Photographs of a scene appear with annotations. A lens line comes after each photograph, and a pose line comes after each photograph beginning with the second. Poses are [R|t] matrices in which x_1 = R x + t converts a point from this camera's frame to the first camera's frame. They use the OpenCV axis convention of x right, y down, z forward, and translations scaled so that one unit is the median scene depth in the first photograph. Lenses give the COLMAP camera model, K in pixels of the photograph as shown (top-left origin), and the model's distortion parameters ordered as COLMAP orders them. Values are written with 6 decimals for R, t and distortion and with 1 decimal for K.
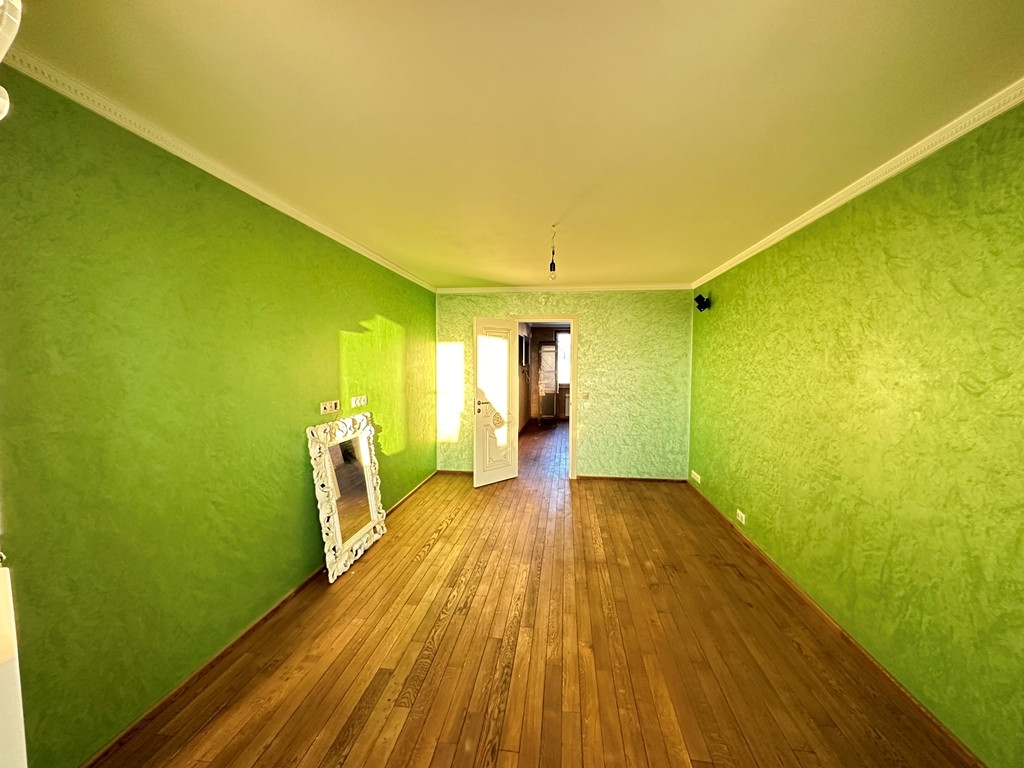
lens RADIAL K [[412.0, 0, 510.9], [0, 412.0, 384.4], [0, 0, 1]] dist [-0.000347, -0.000034]
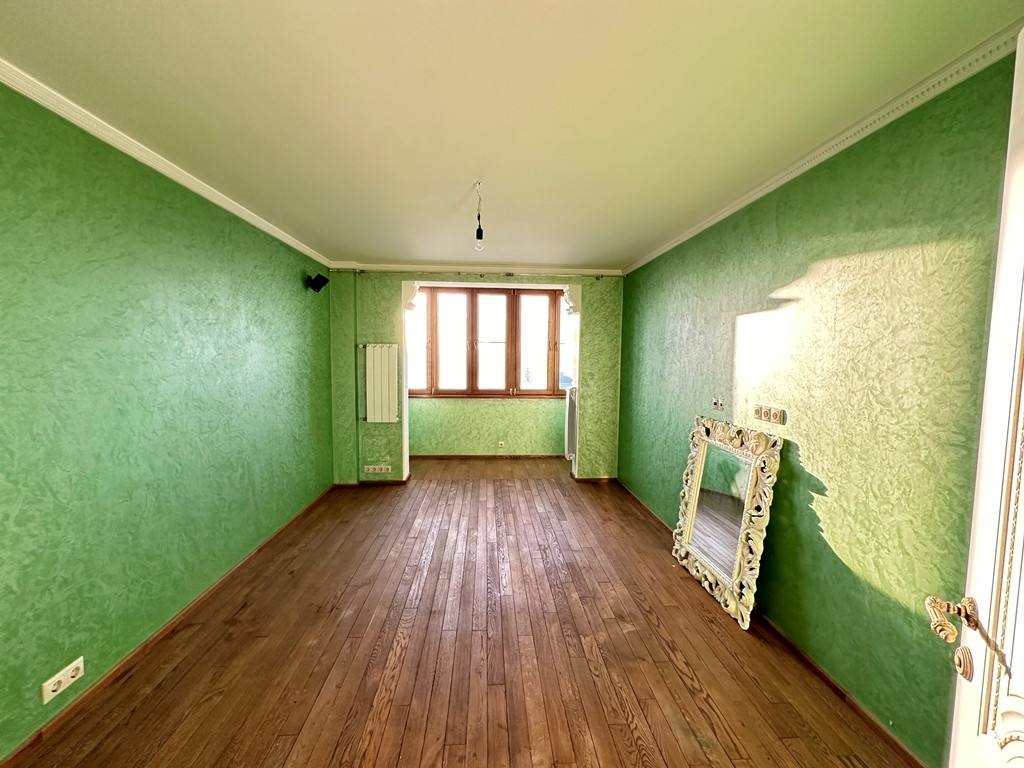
lens RADIAL K [[412.0, 0, 513.0], [0, 412.0, 383.9], [0, 0, 1]] dist [-0.000347, -0.000034]
pose [[-0.980227, -0.002080, -0.197864, 0.208397], [-0.025306, 0.993051, 0.114929, -0.090327], [0.196250, 0.117663, -0.973469, 1.955703]]
